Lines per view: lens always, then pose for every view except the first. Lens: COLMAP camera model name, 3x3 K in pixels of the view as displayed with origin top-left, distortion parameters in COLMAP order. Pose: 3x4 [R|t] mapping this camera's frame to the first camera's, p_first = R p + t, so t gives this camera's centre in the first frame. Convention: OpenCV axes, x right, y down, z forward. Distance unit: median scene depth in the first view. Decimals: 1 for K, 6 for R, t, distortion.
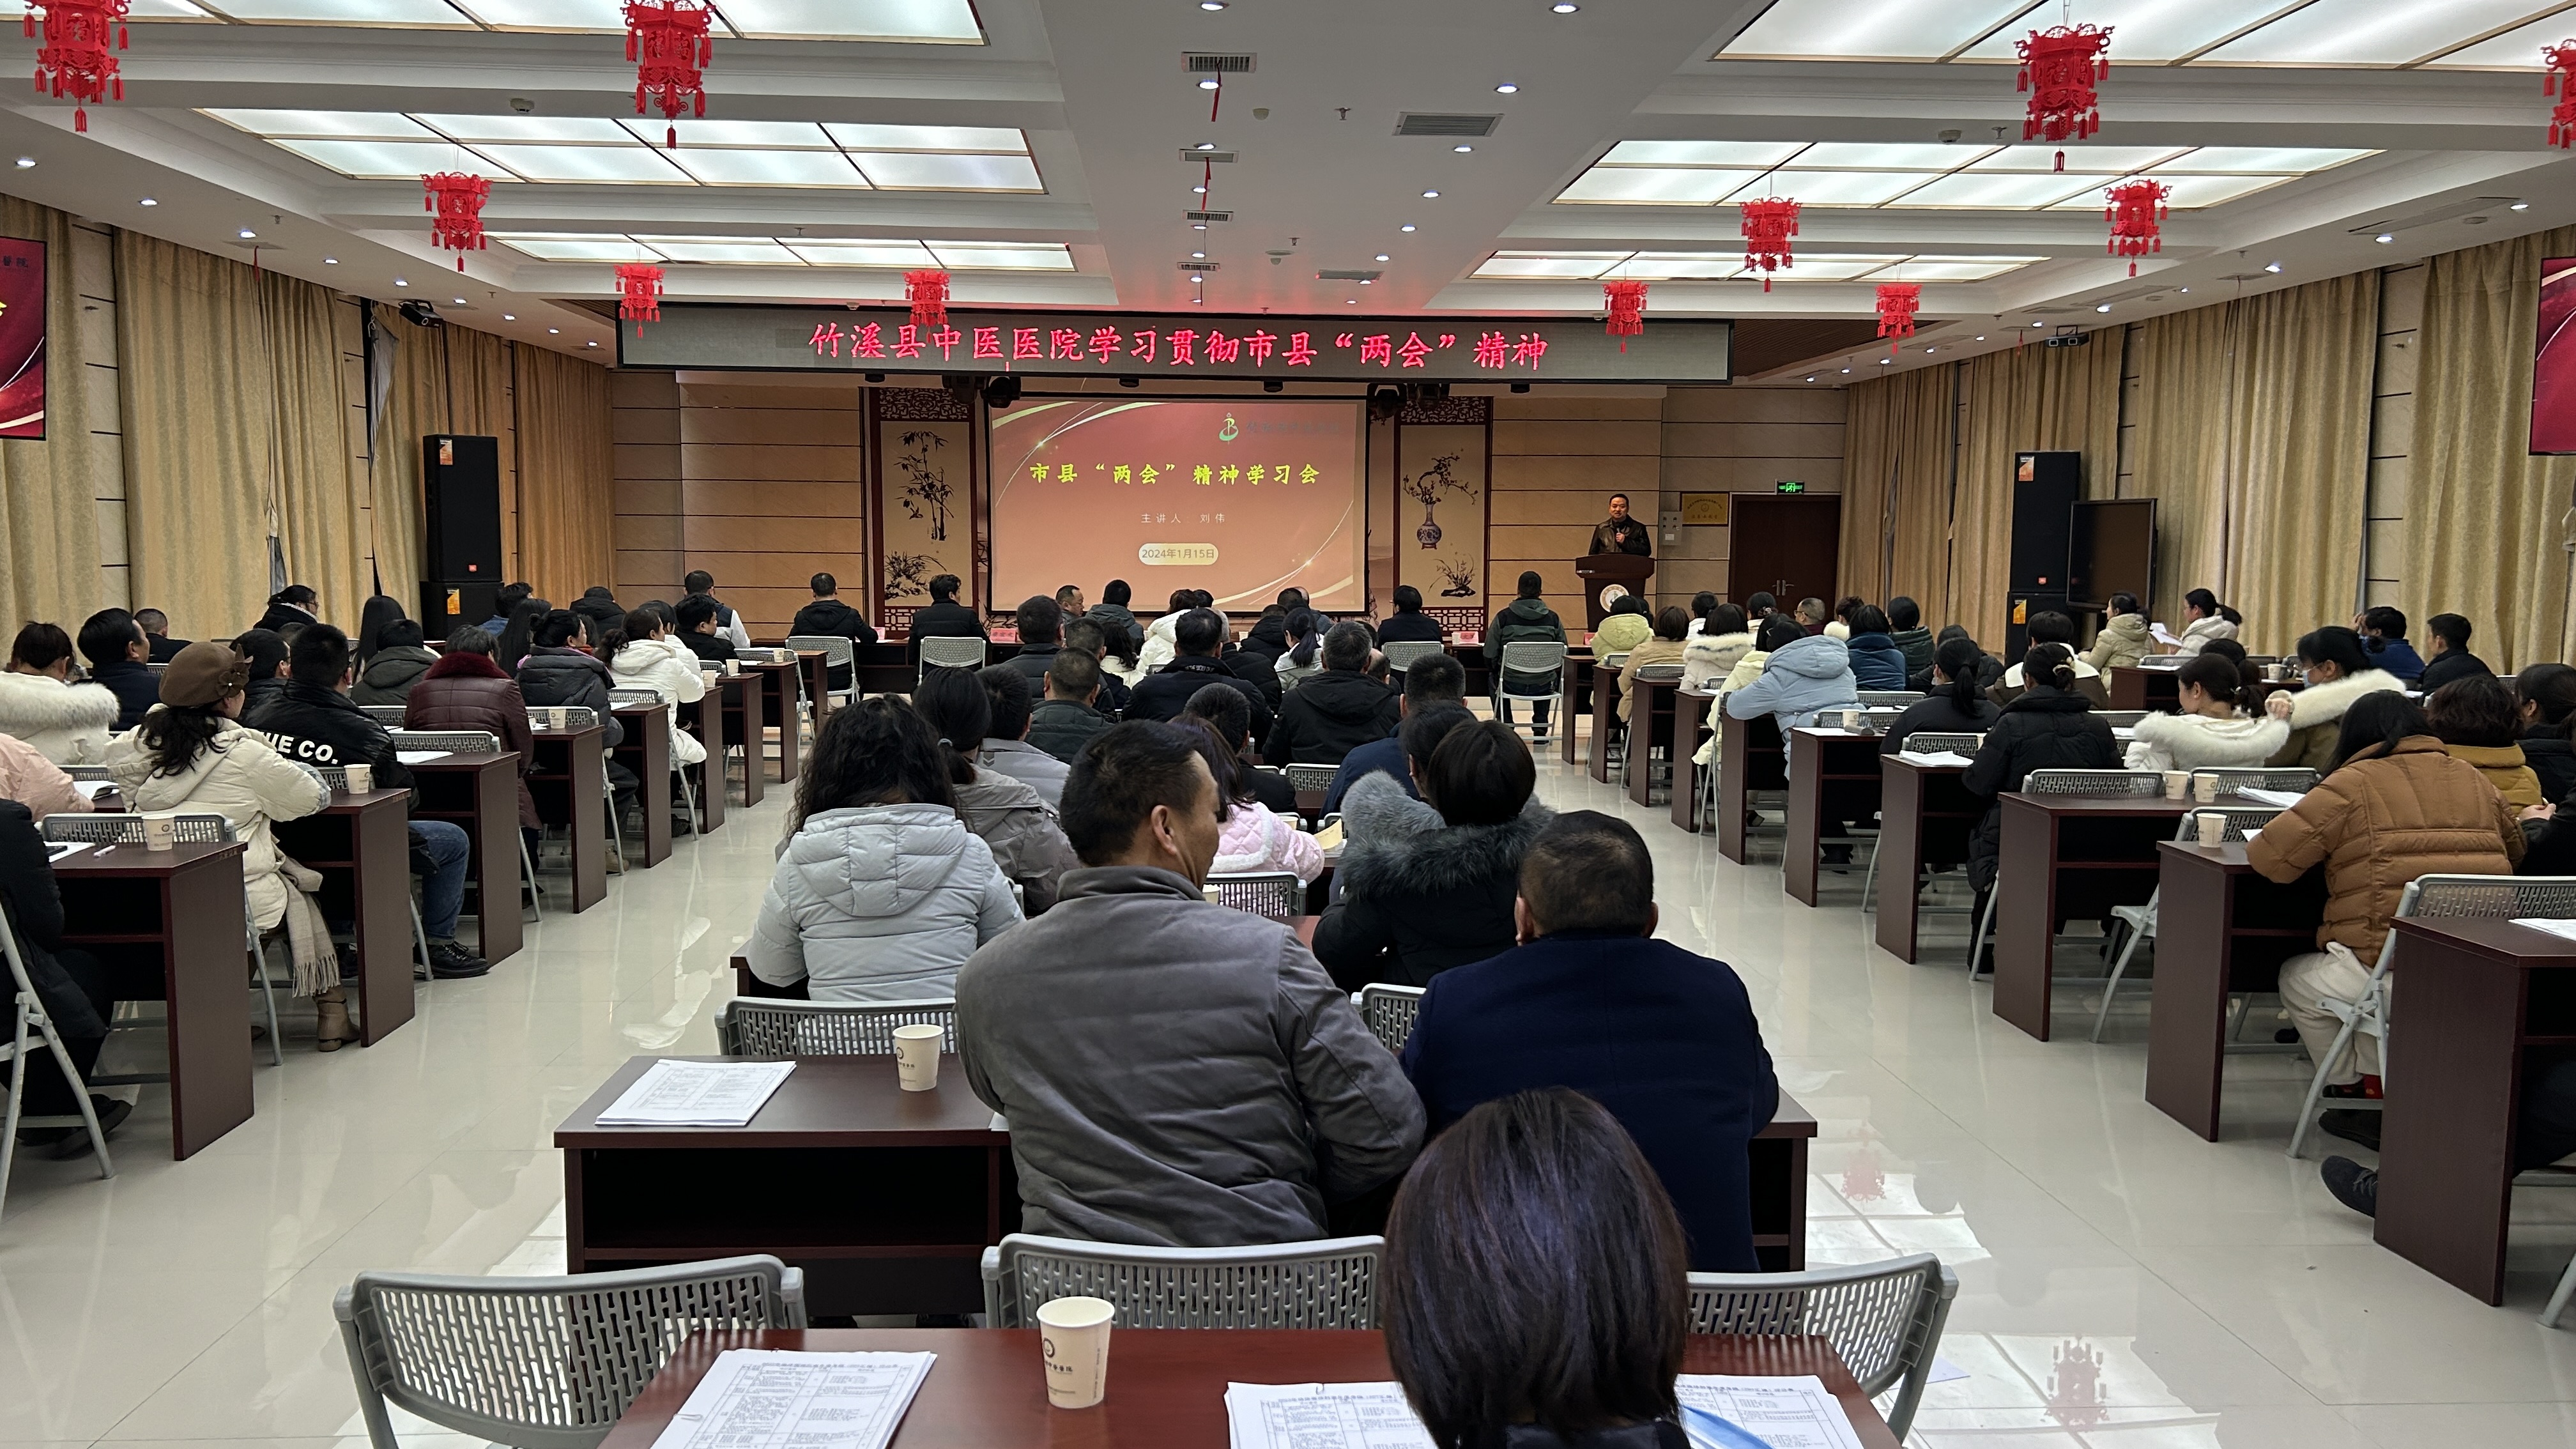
lens RADIAL K [[1918.1, 0, 1267.2], [0, 1918.1, 722.4], [0, 0, 1]] dist [0.011959, 0.003138]
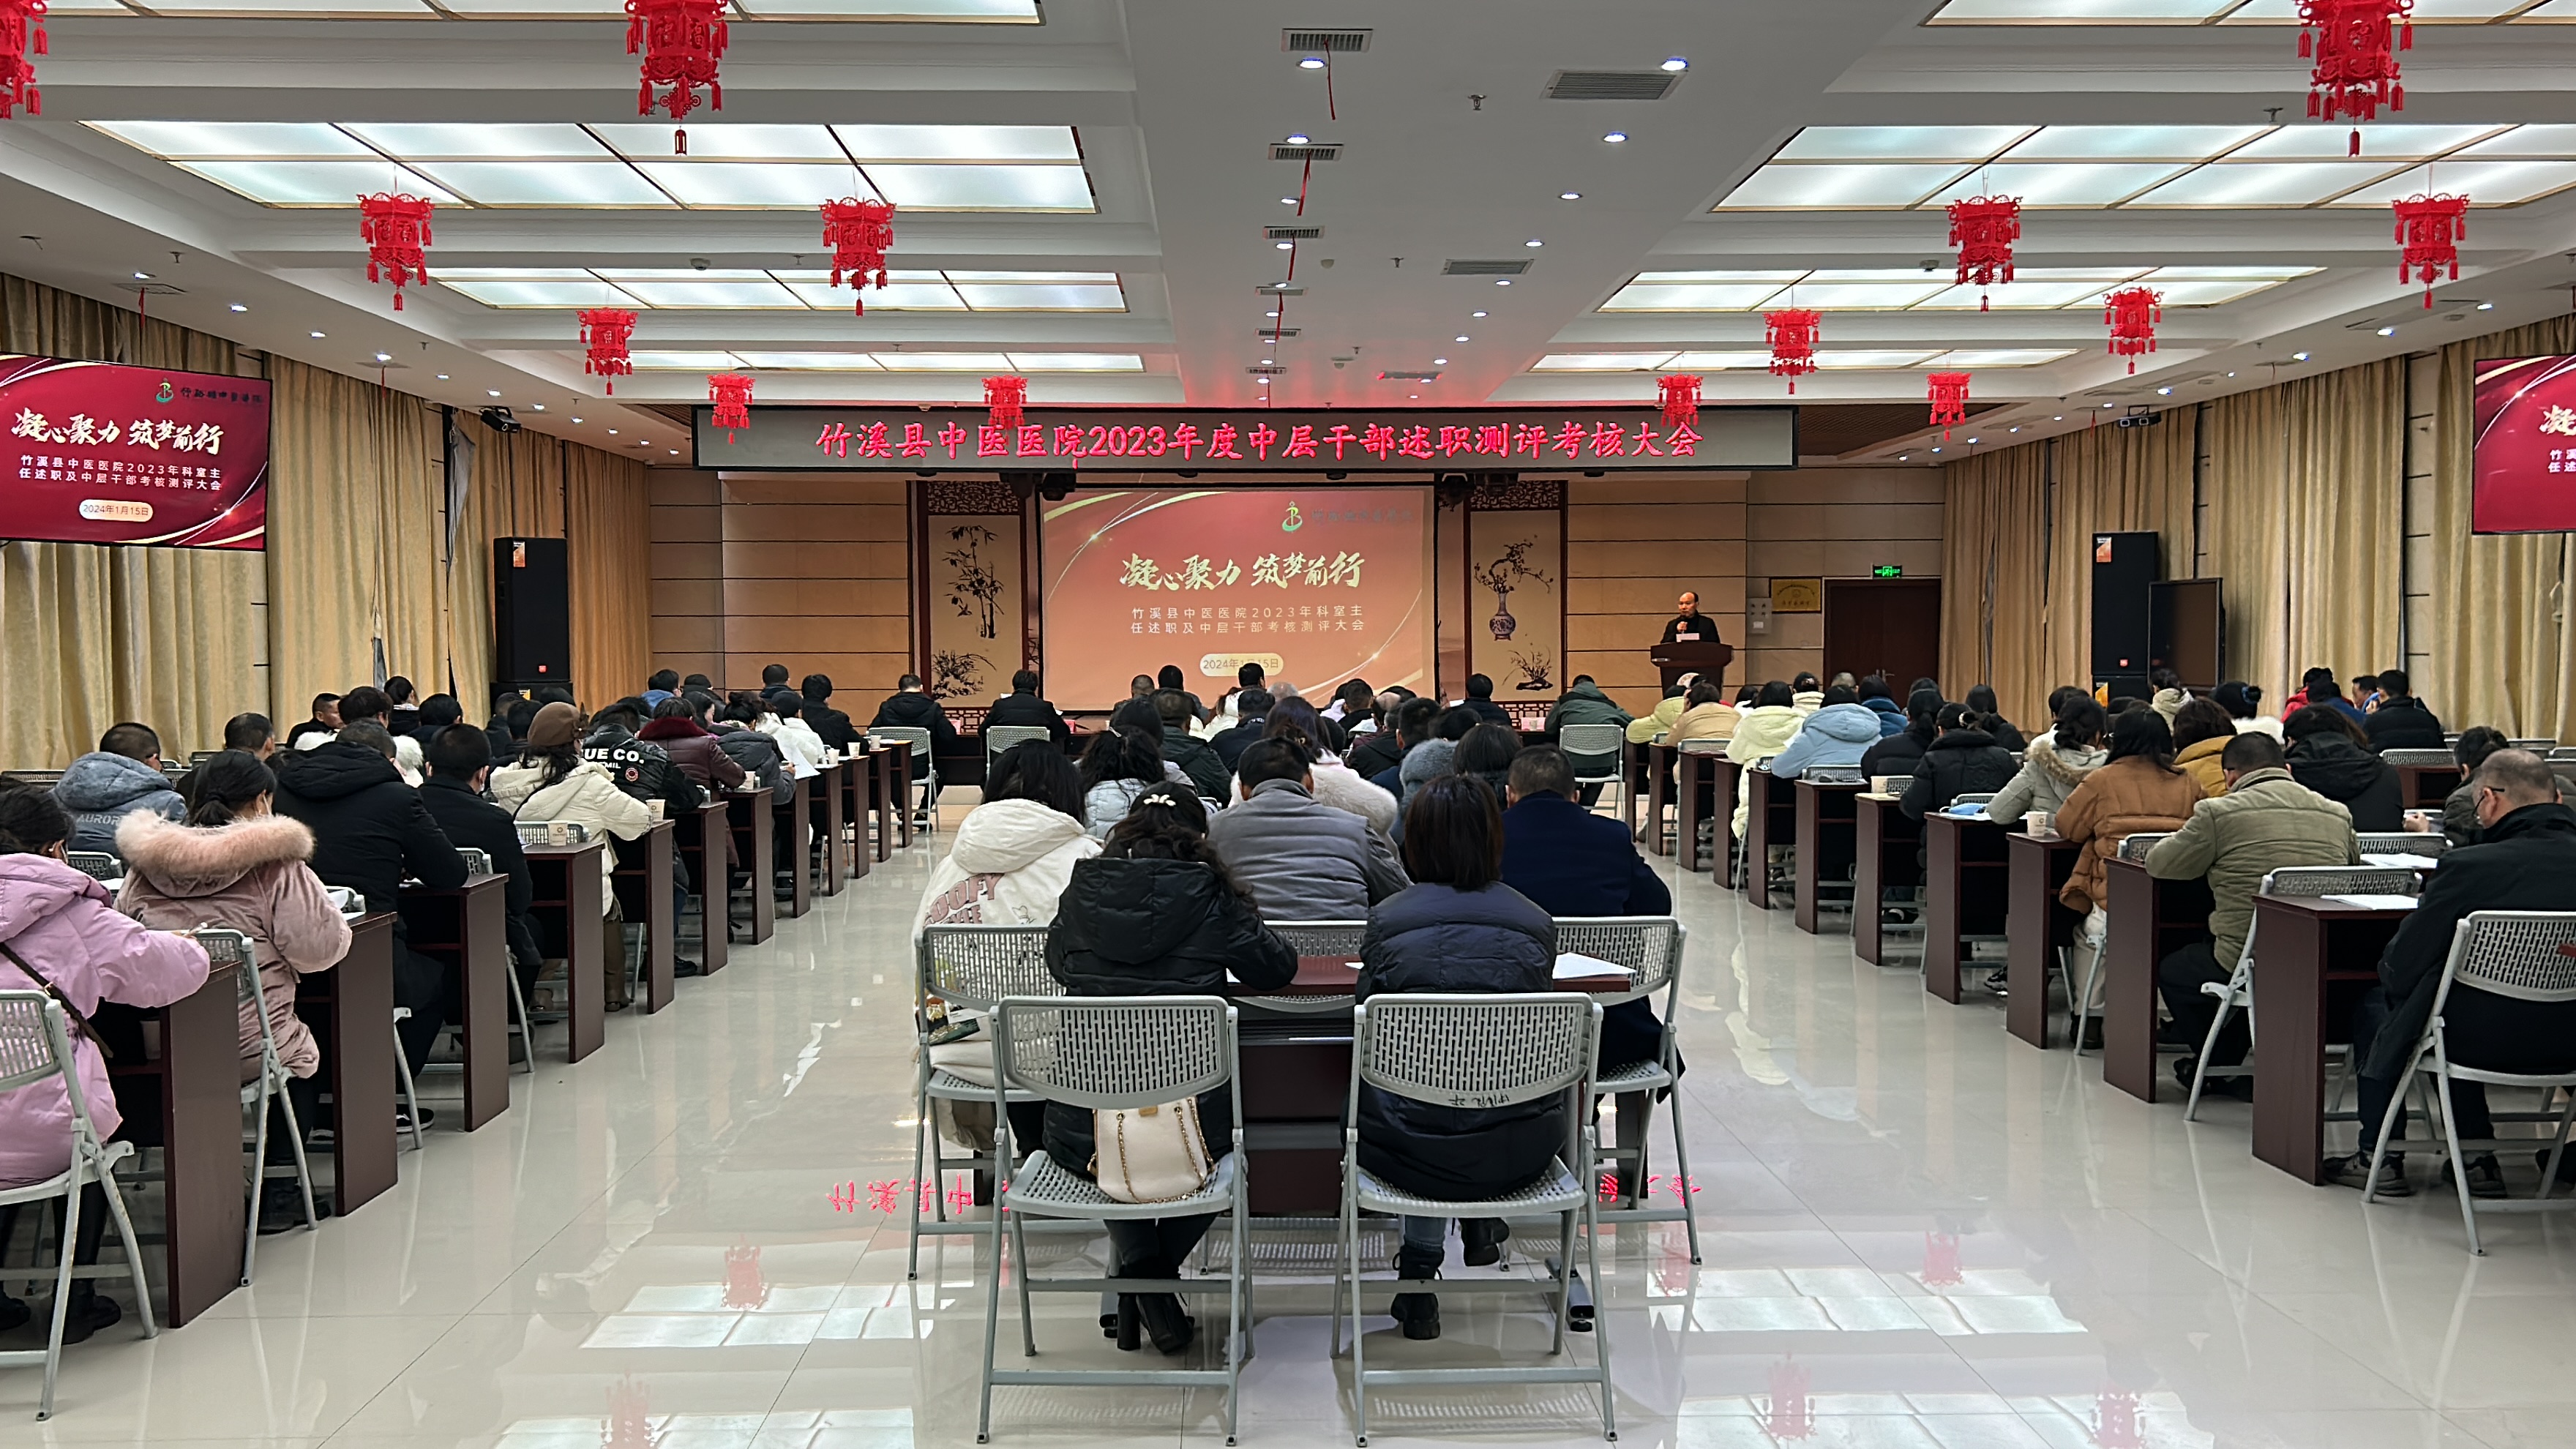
lens RADIAL K [[2537.5, 0, 1290.2], [0, 2537.5, 726.0], [0, 0, 1]] dist [0.005890, 0.000000]
pose [[0.999826, -0.012356, -0.014007, -0.005017], [0.011424, 0.997834, -0.064790, 0.042112], [0.014777, 0.064618, 0.997801, -0.332097]]
